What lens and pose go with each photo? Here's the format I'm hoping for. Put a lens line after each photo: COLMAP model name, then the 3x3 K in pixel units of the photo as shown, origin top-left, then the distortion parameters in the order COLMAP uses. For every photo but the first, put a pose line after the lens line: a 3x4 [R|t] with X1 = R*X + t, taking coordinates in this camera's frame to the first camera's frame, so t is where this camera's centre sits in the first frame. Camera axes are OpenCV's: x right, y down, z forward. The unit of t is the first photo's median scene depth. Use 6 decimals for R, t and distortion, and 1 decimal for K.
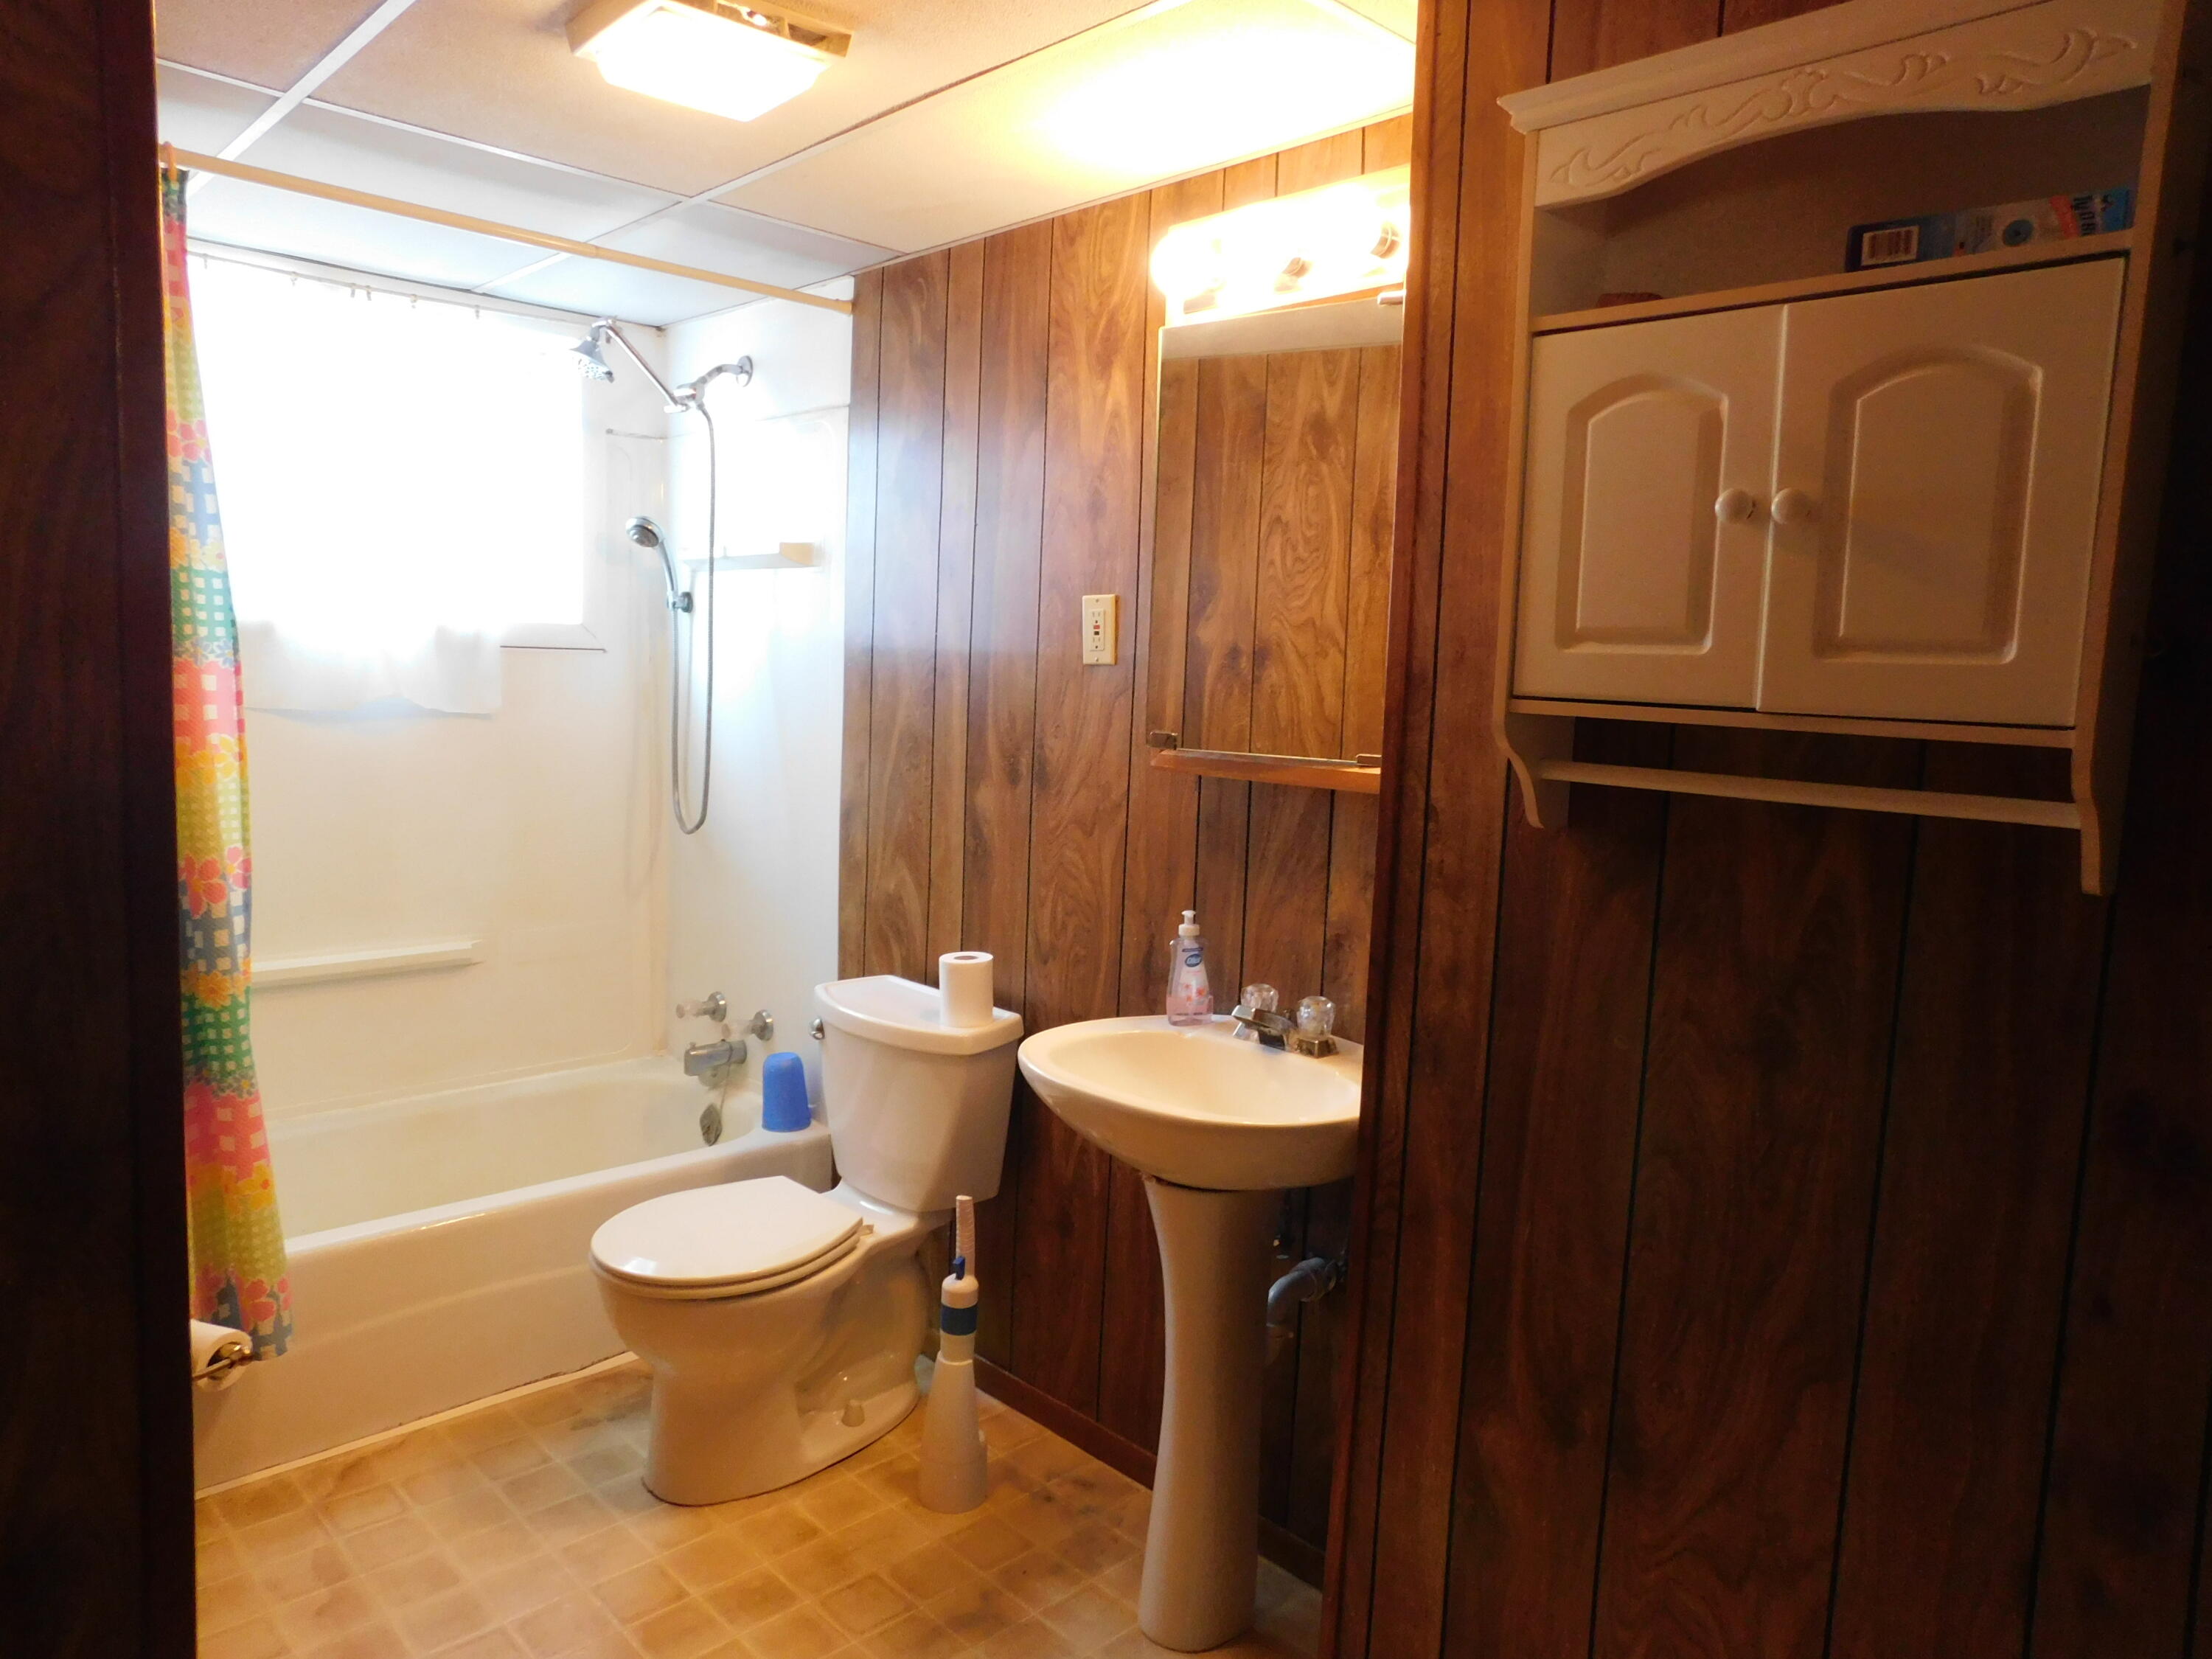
lens RADIAL K [[1462.4, 0, 1102.9], [0, 1462.4, 816.1], [0, 0, 1]] dist [-0.066628, 0.073394]
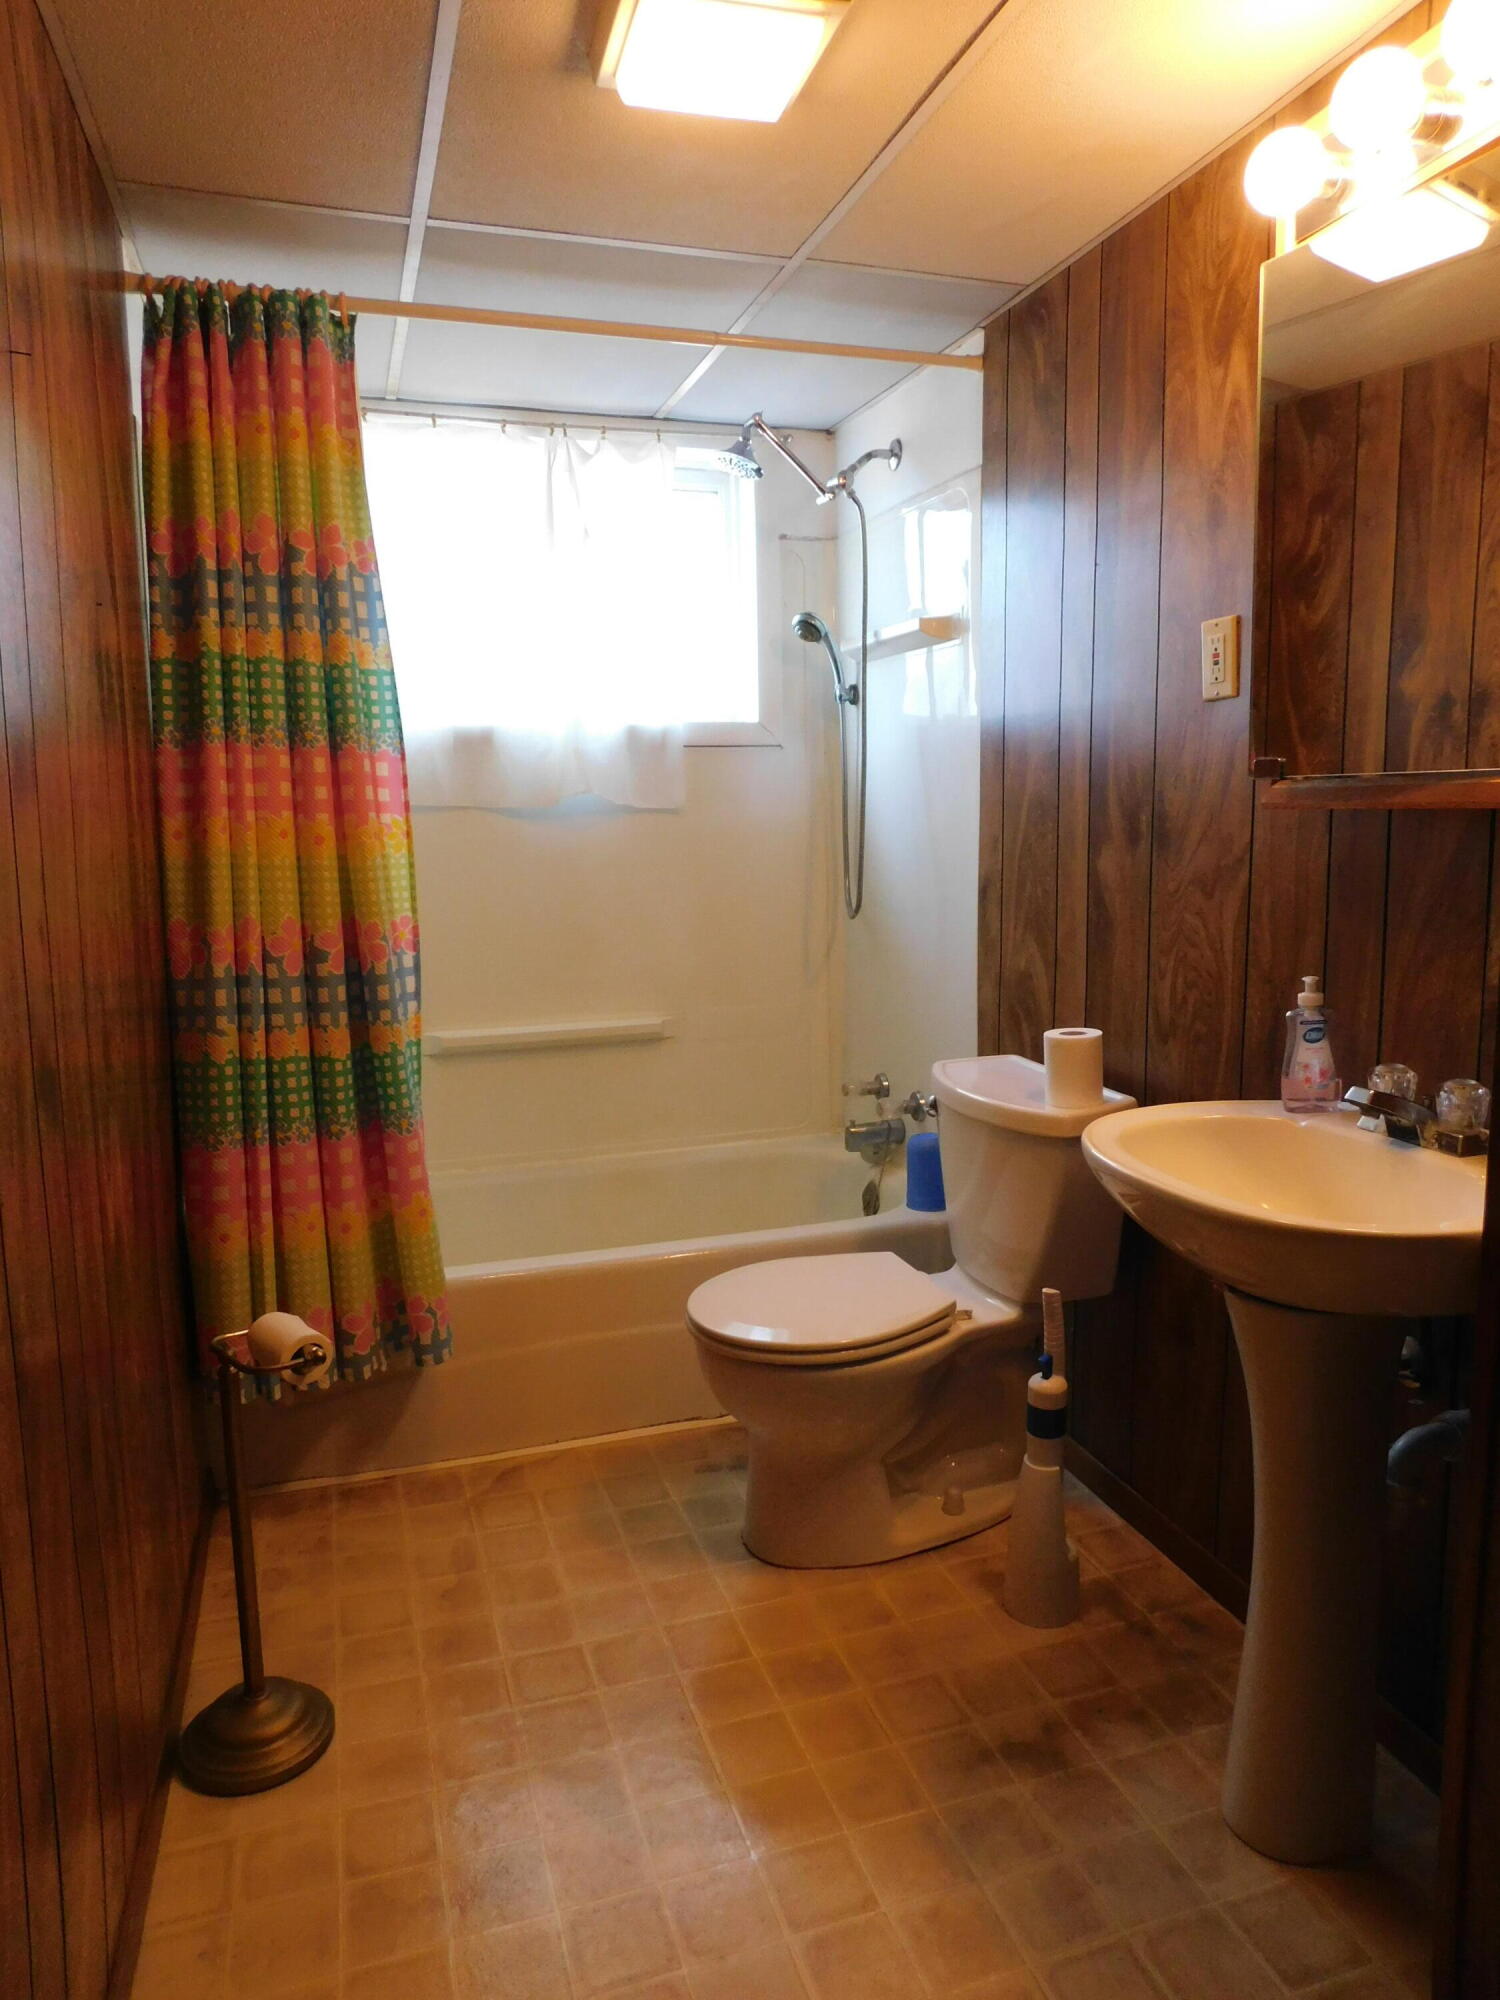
lens RADIAL K [[1325.7, 0, 786.8], [0, 1325.7, 989.4], [0, 0, 1]] dist [-0.053519, 0.054917]
pose [[0.903742, 0.010937, -0.427938, 0.103479], [0.002905, 0.999494, 0.031679, 0.044452], [0.428068, -0.029872, 0.903253, 0.176769]]
